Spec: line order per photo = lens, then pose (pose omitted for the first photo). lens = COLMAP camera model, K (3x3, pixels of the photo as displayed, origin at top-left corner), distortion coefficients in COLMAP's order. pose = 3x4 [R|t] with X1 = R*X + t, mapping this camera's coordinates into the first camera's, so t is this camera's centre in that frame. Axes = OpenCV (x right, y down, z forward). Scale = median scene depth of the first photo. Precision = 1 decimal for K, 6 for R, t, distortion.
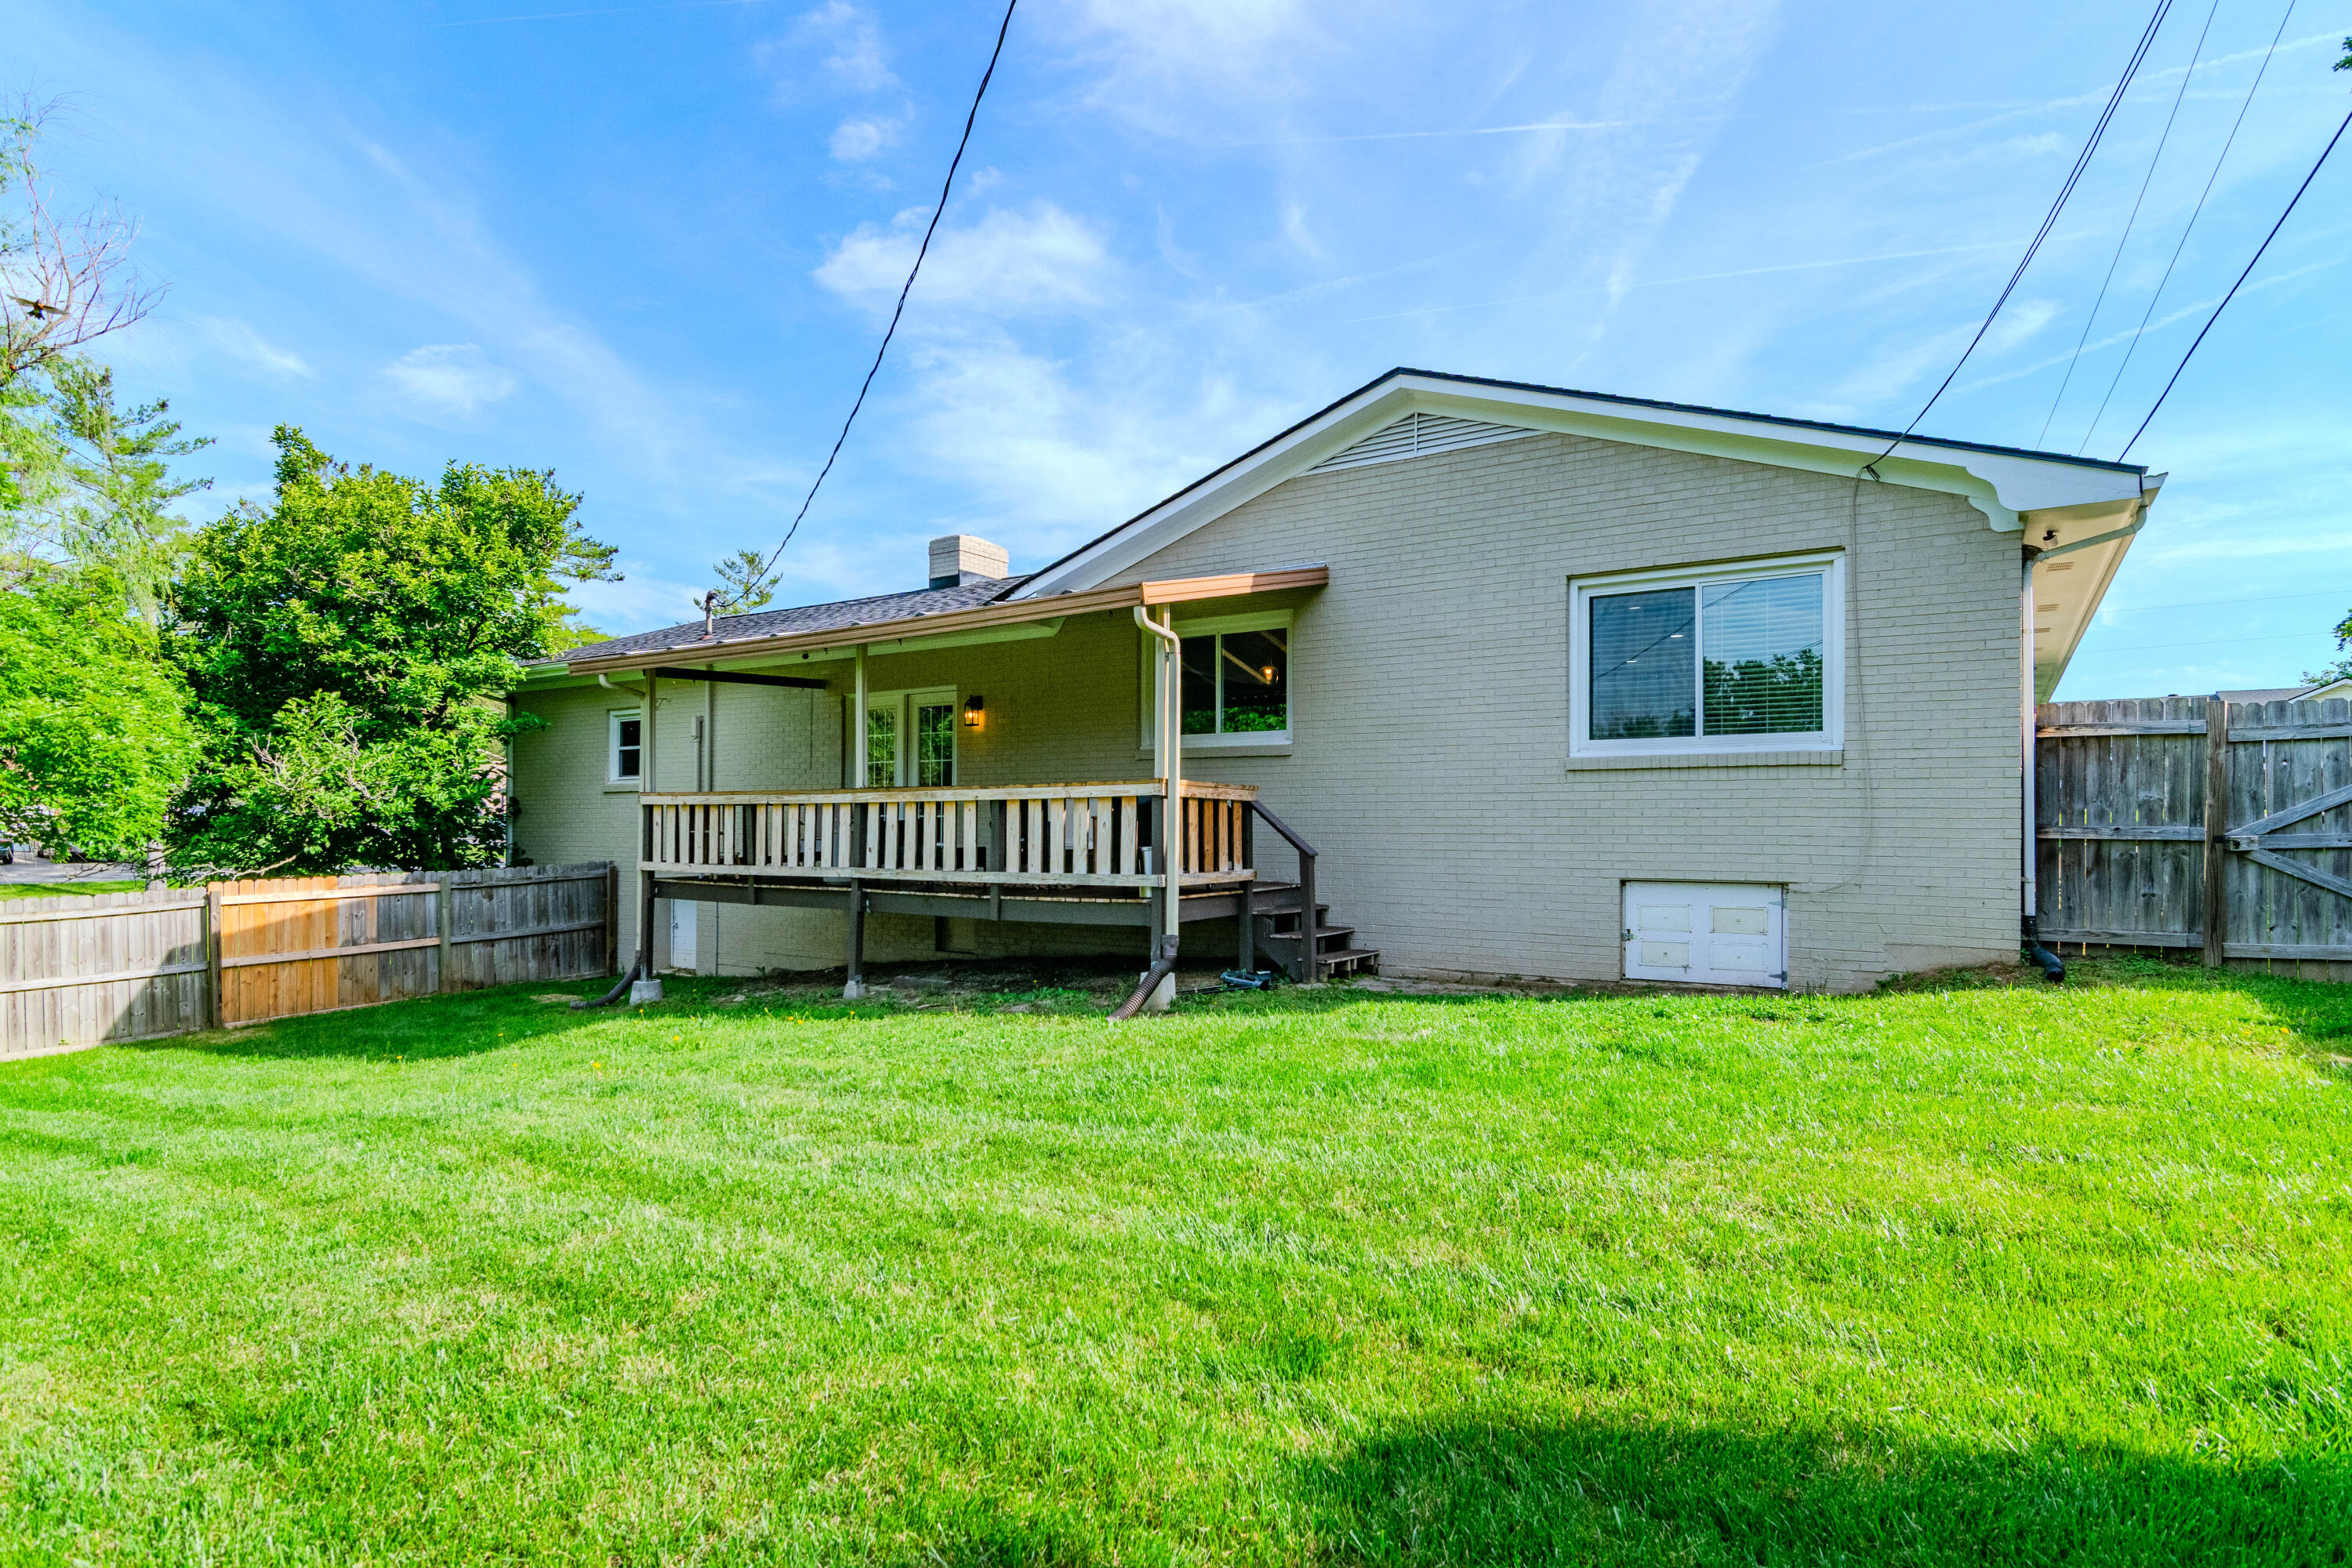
lens RADIAL K [[1219.9, 0, 1174.3], [0, 1219.9, 846.2], [0, 0, 1]] dist [0.003818, -0.012628]
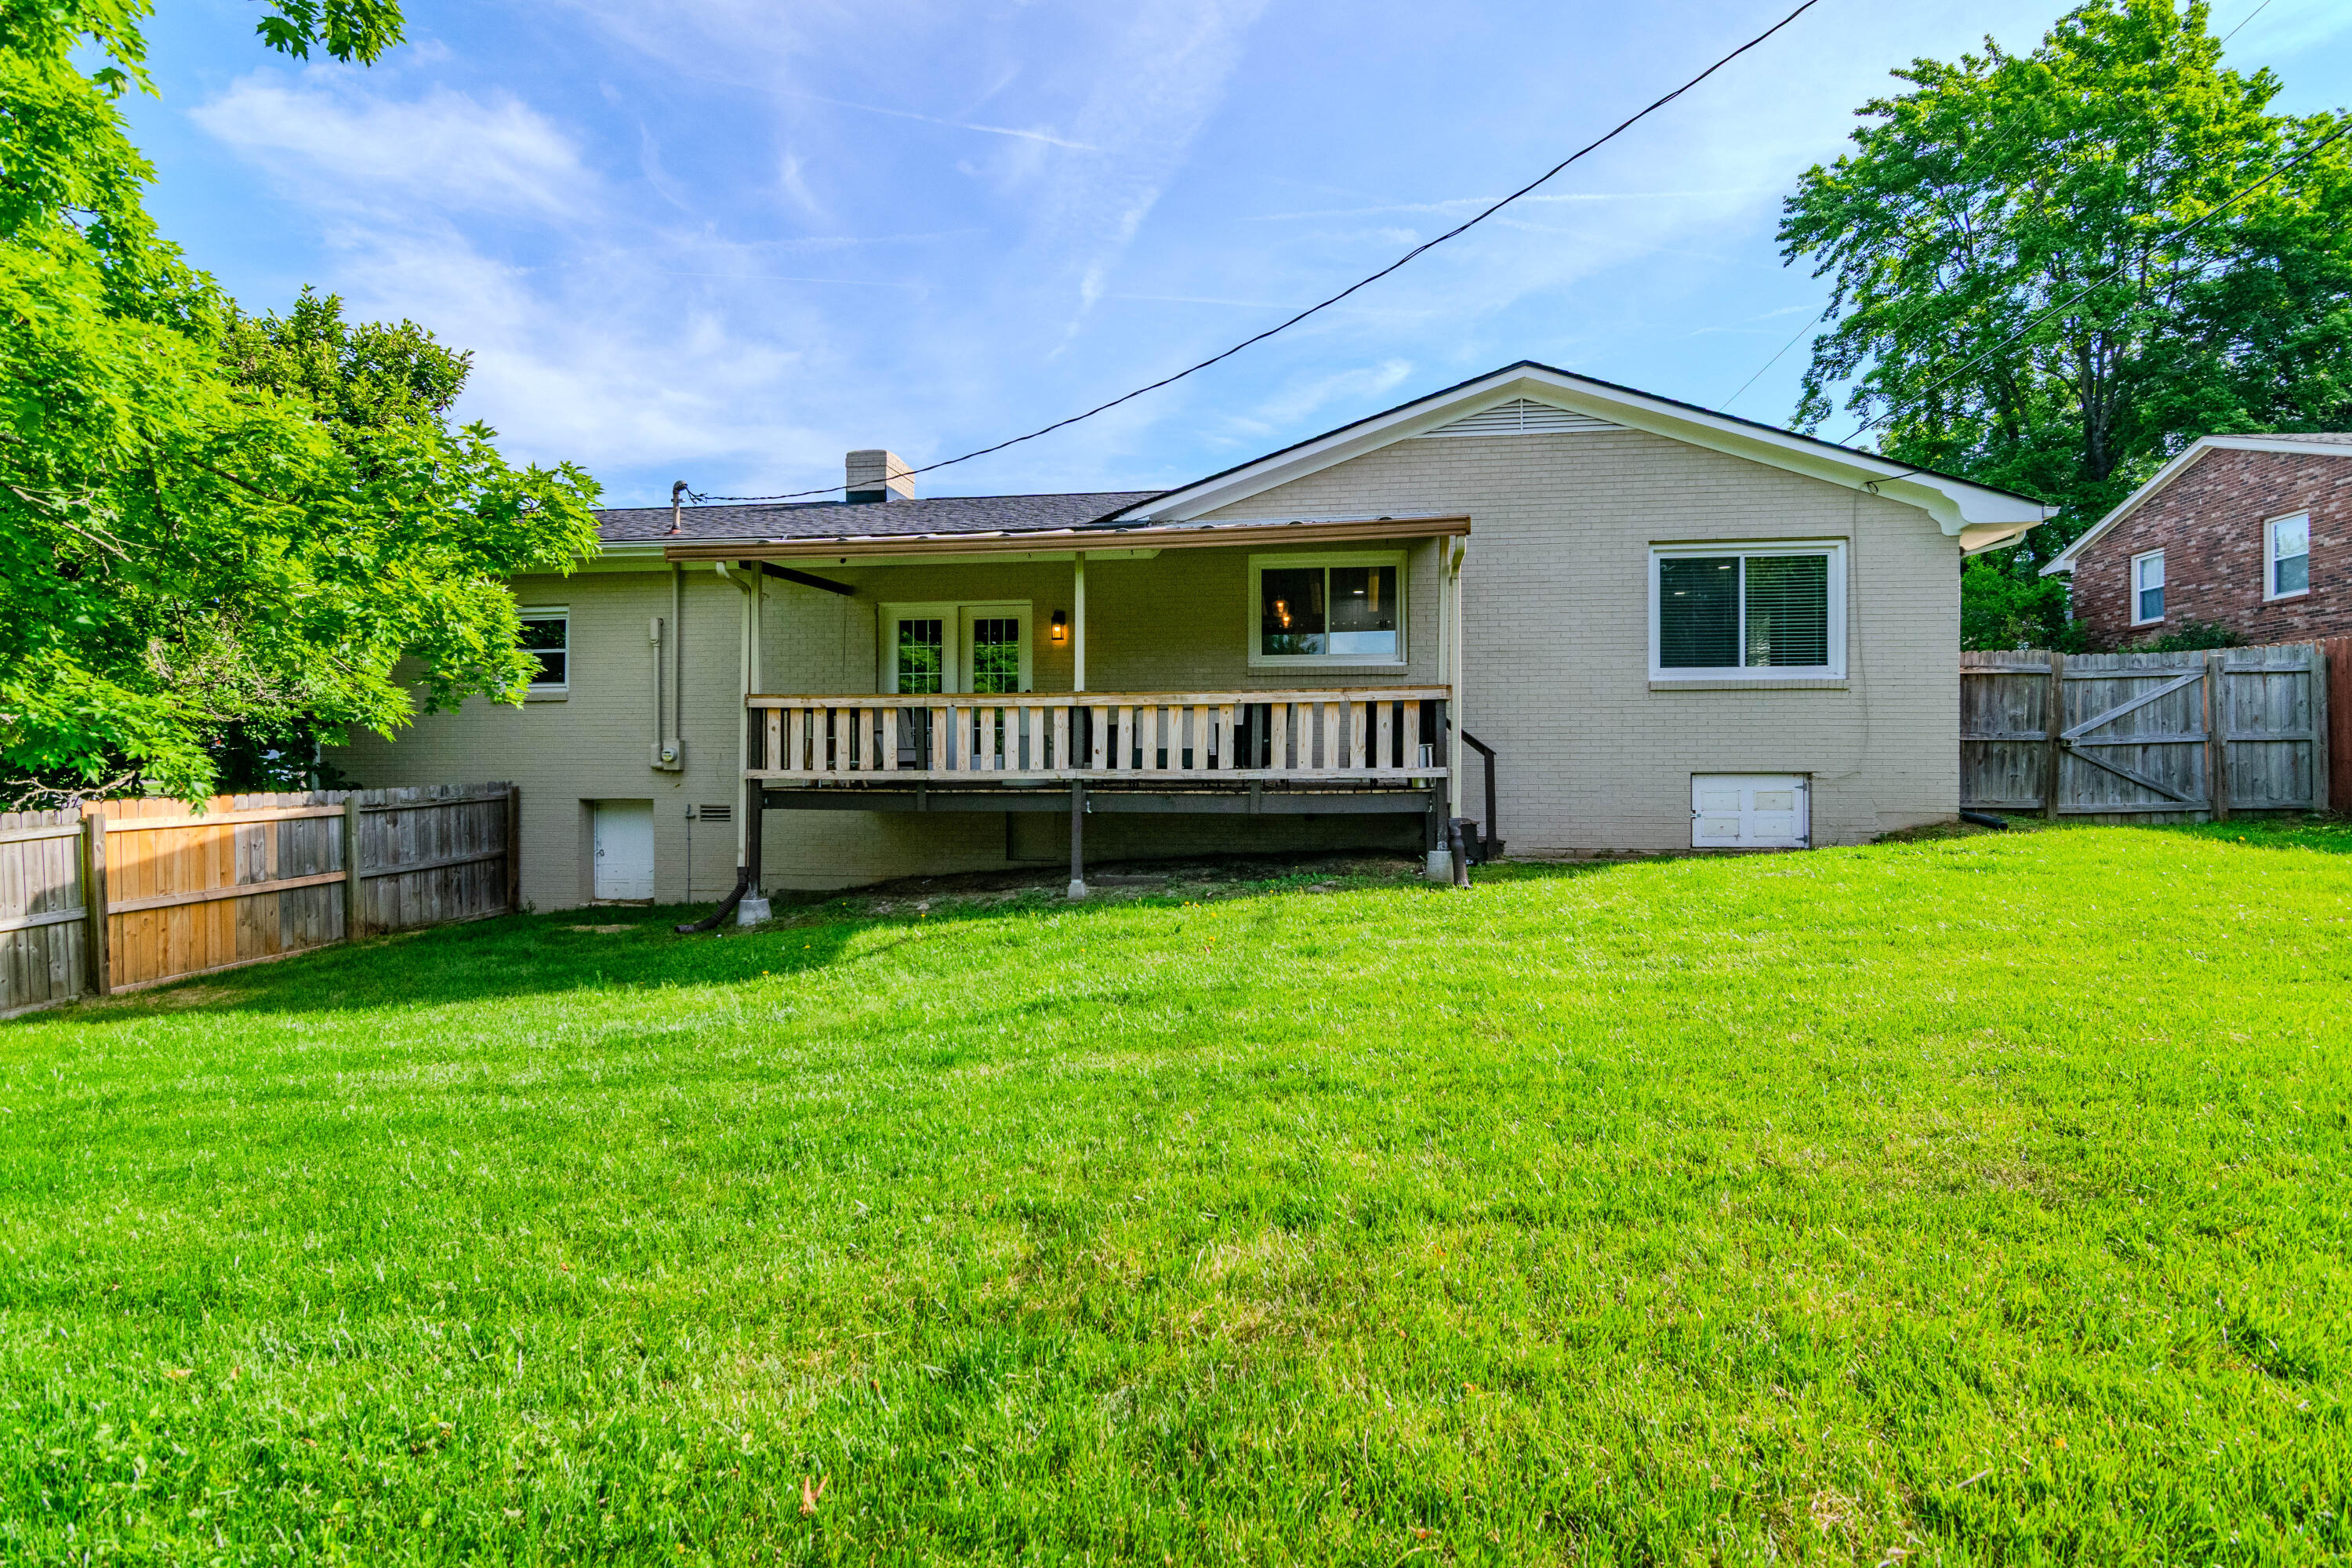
lens RADIAL K [[1145.7, 0, 1169.6], [0, 1145.7, 805.3], [0, 0, 1]] dist [-0.009148, -0.001316]
pose [[0.904578, -0.014991, 0.426045, -0.468934], [0.009323, 0.999838, 0.015387, 0.026224], [-0.426206, -0.009946, 0.904571, 0.076946]]
